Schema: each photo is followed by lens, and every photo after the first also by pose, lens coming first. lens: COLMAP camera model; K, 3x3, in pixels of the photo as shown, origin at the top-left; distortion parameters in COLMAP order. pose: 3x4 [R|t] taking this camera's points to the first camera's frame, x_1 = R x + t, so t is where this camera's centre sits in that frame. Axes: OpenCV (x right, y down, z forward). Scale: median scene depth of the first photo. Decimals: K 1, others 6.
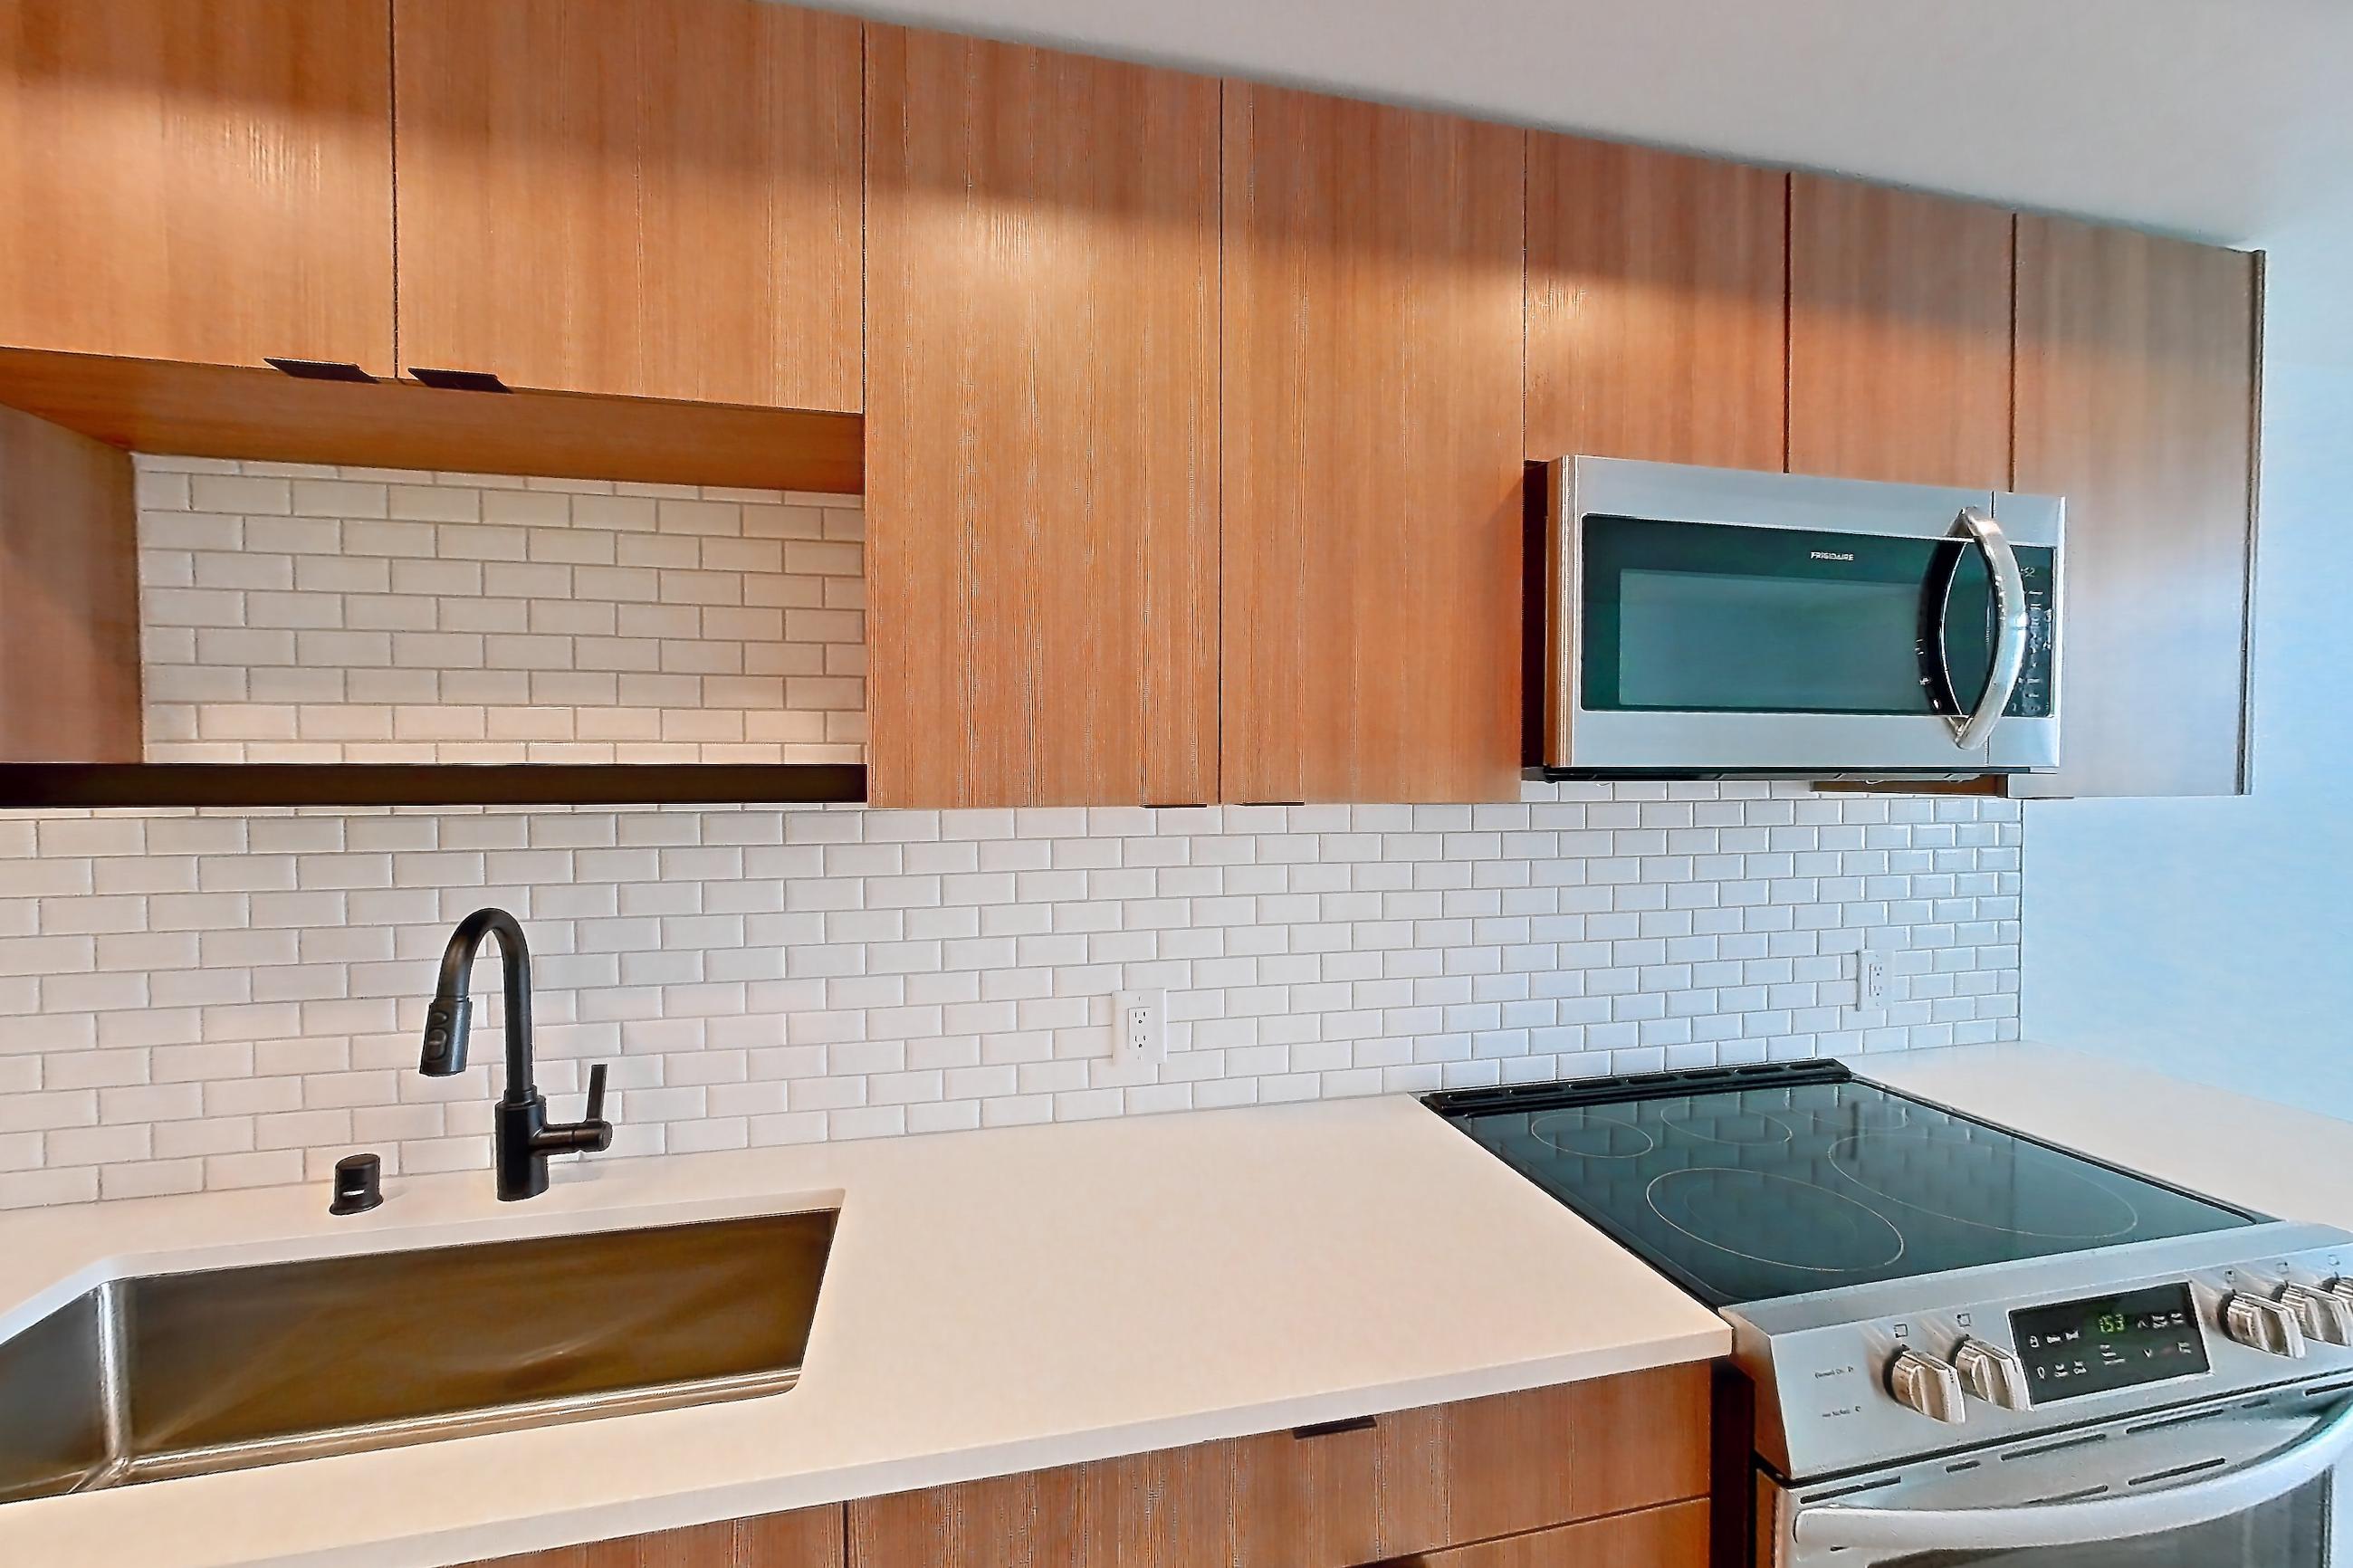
lens RADIAL K [[855.5, 0, 1184.1], [0, 855.5, 791.2], [0, 0, 1]] dist [-0.011568, -0.000722]
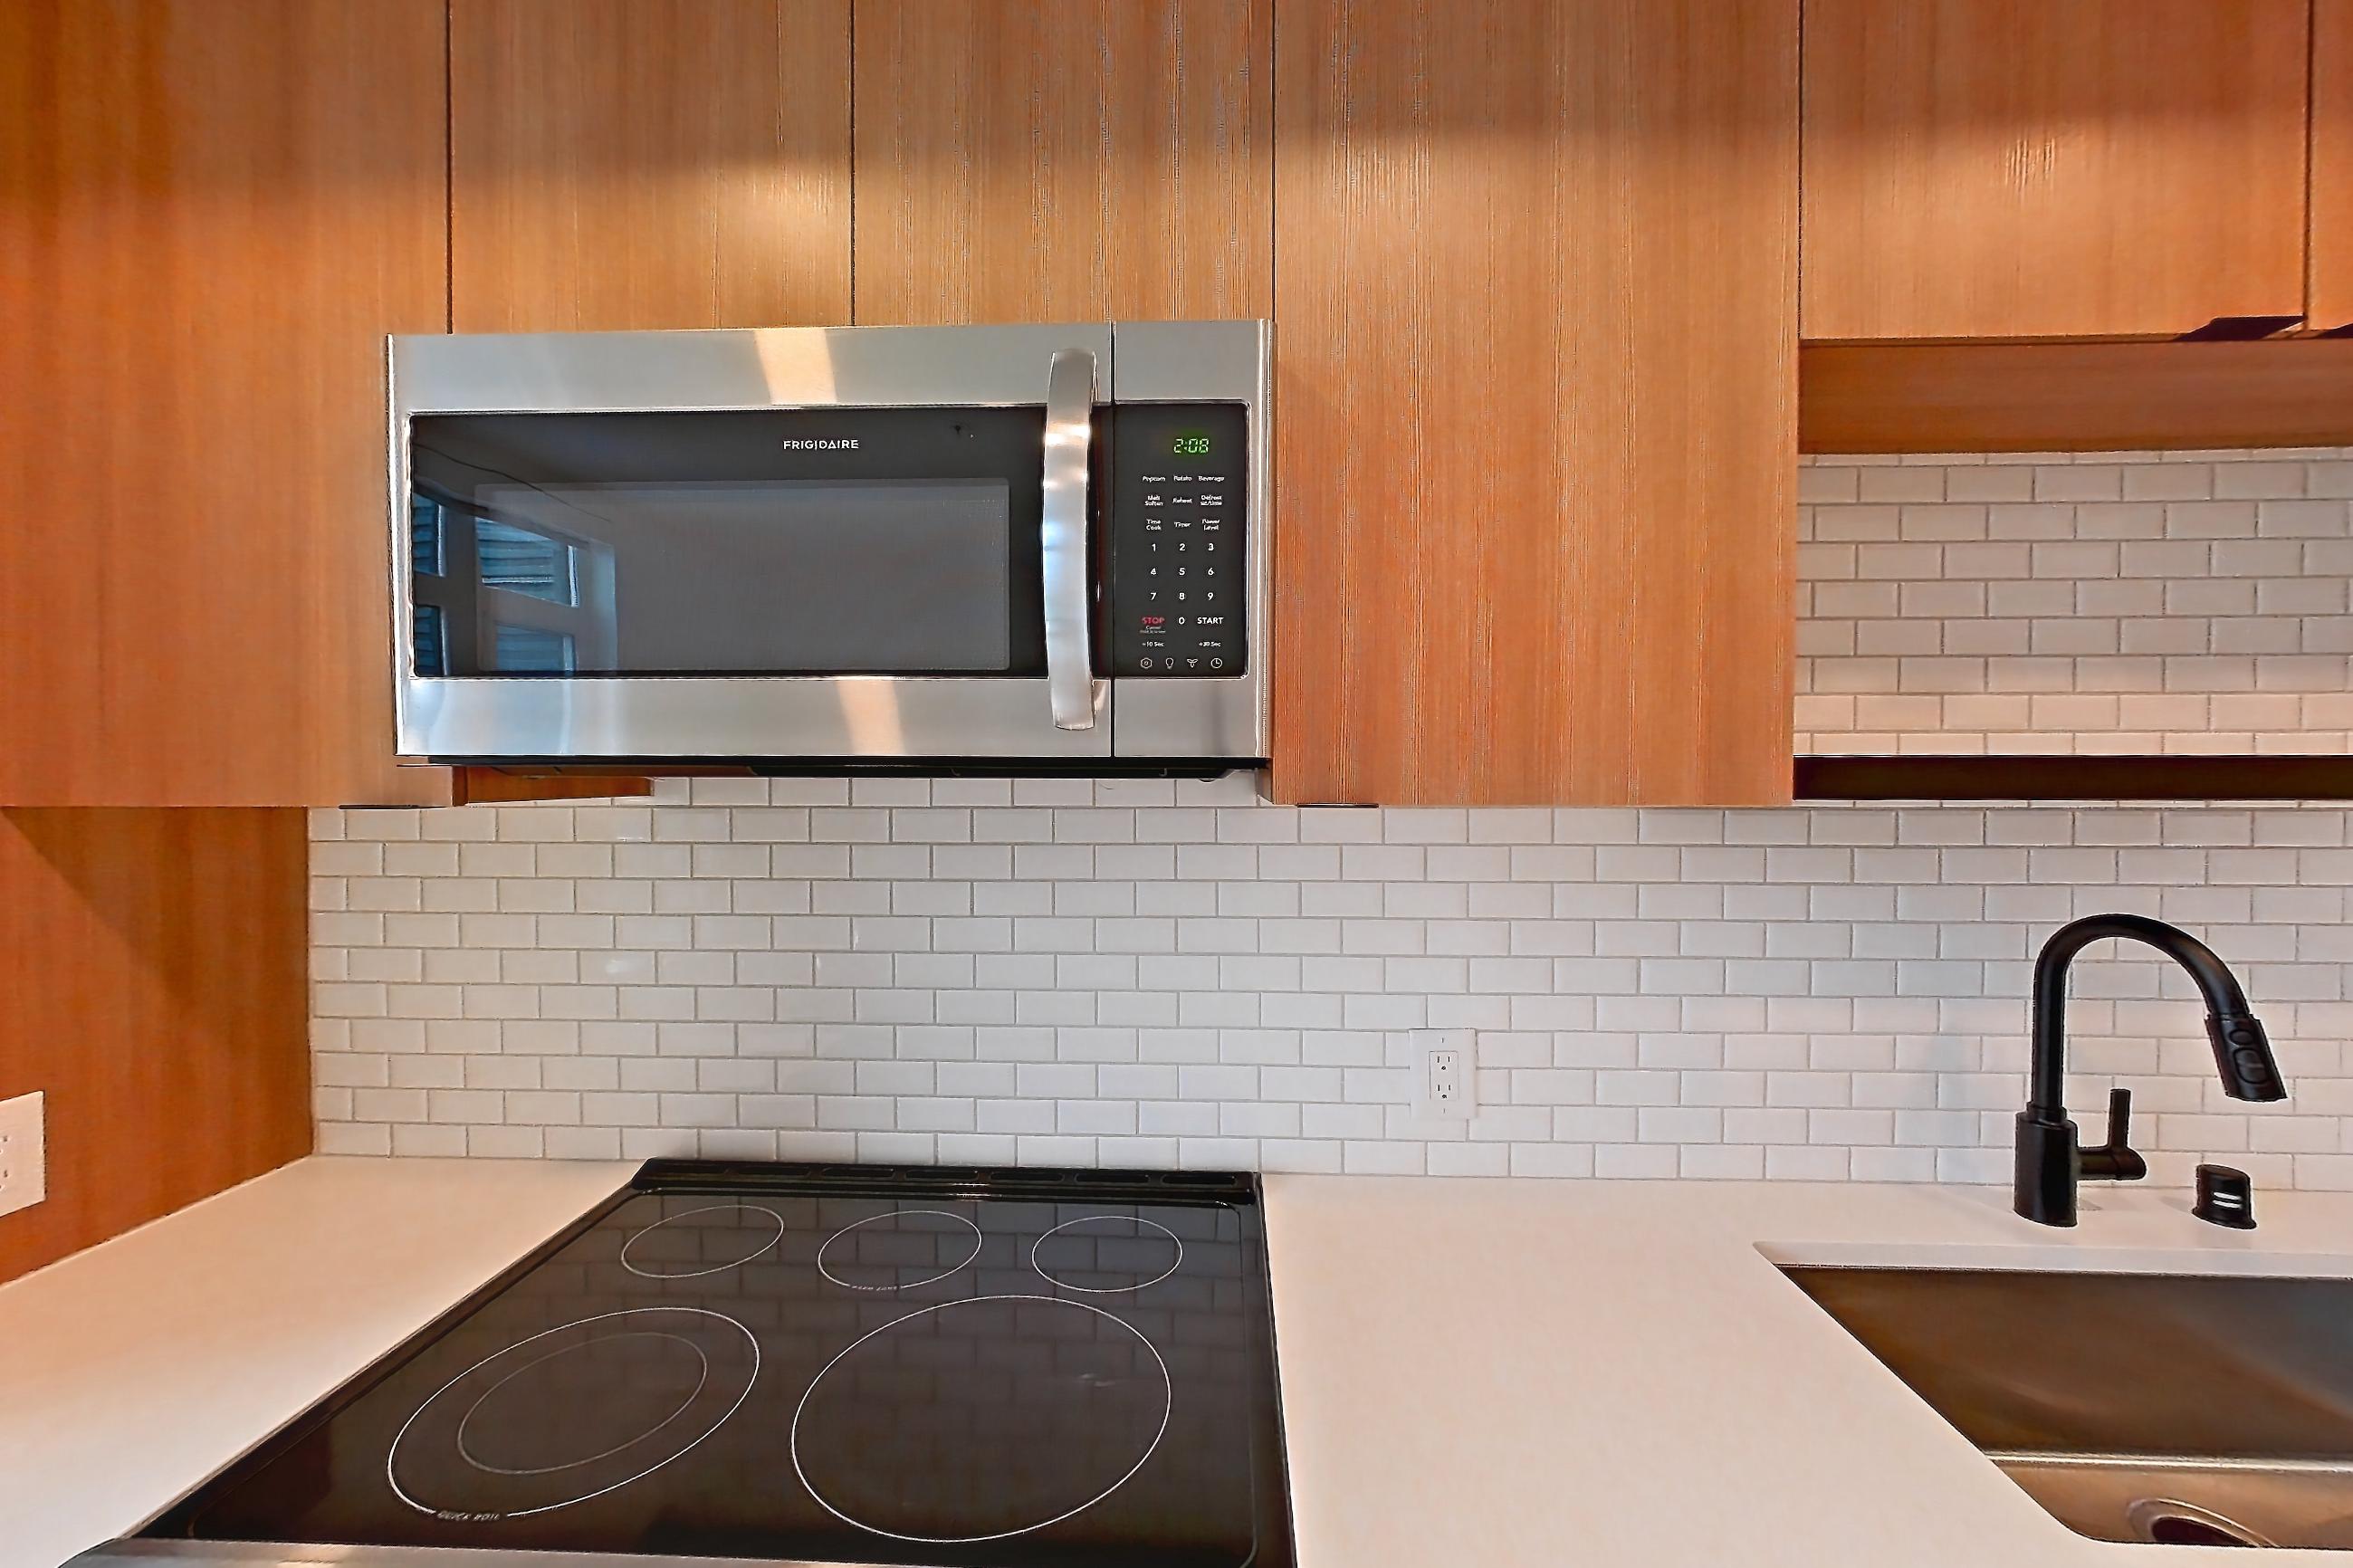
lens RADIAL K [[991.6, 0, 1160.8], [0, 991.6, 765.3], [0, 0, 1]] dist [-0.001719, 0.000993]
pose [[0.966684, 0.004591, -0.255931, -1.446360], [-0.010438, 0.999715, -0.021492, 0.012764], [0.255760, 0.023448, 0.966456, -0.309031]]
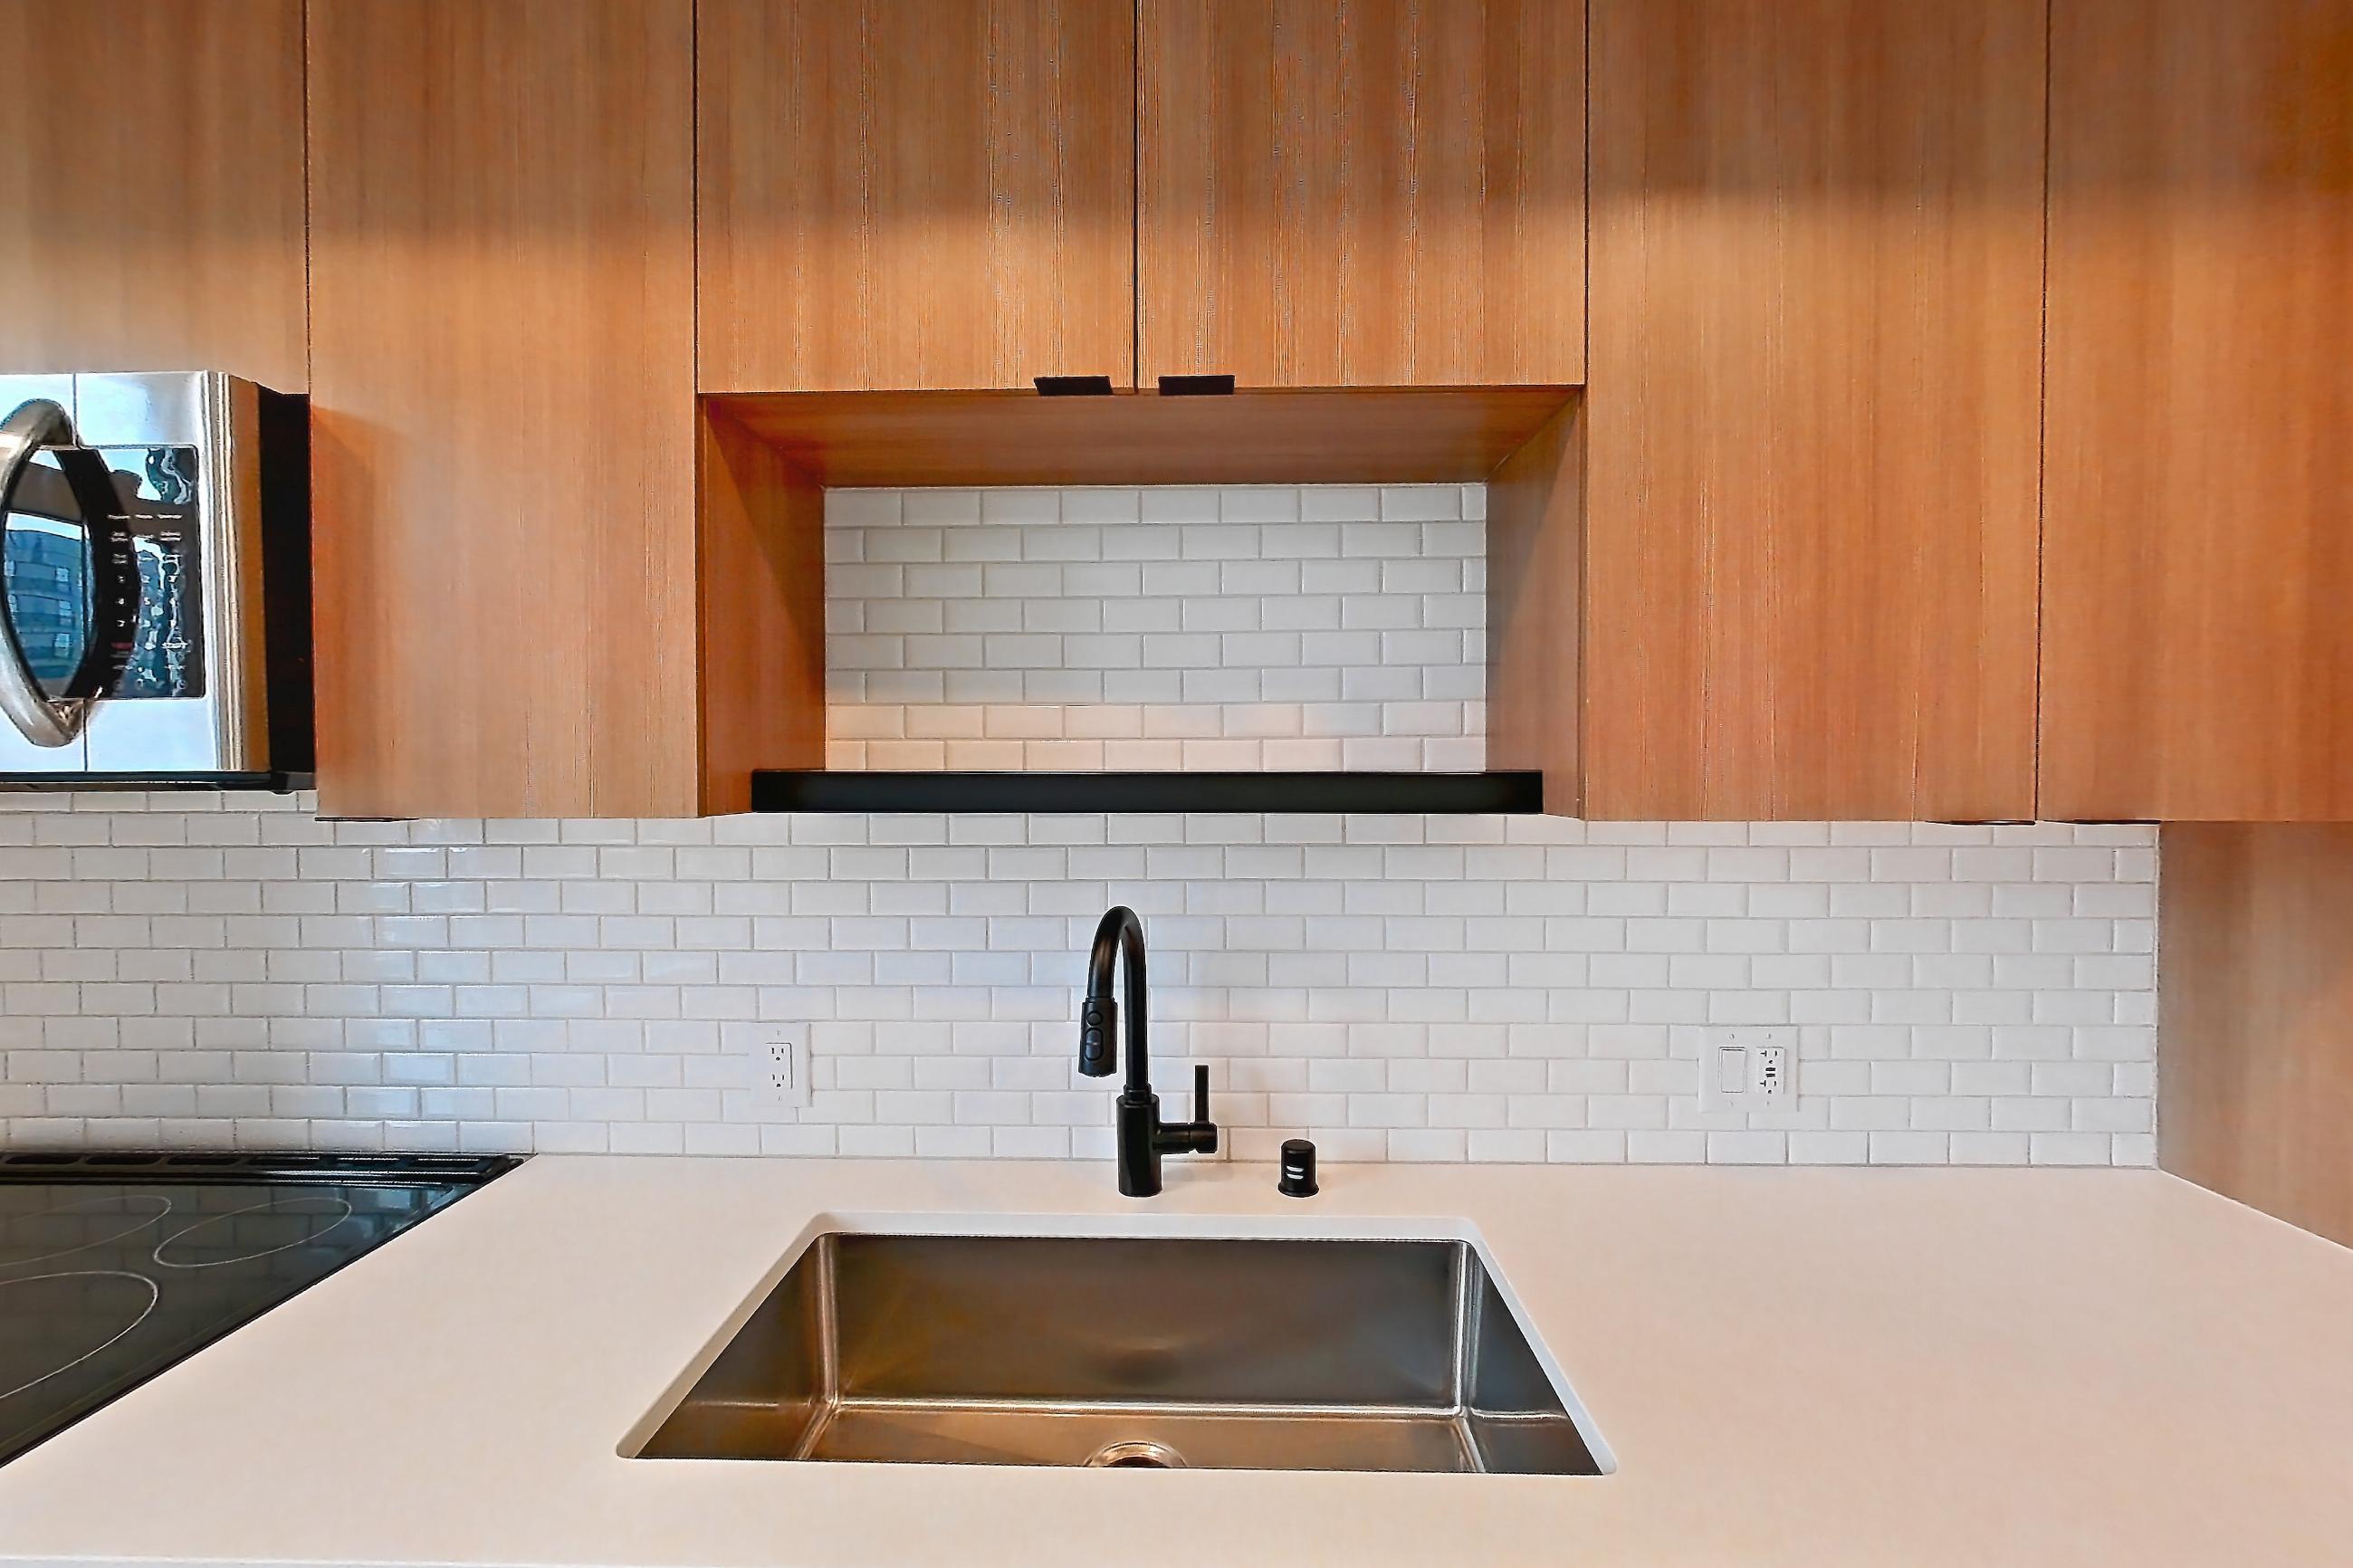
lens RADIAL K [[964.4, 0, 1180.5], [0, 964.4, 790.2], [0, 0, 1]] dist [0.000581, 0.001605]
pose [[0.971057, 0.008984, -0.238681, -0.466891], [-0.009114, 0.999958, 0.000562, 0.000418], [0.238676, 0.001630, 0.971098, -0.100786]]
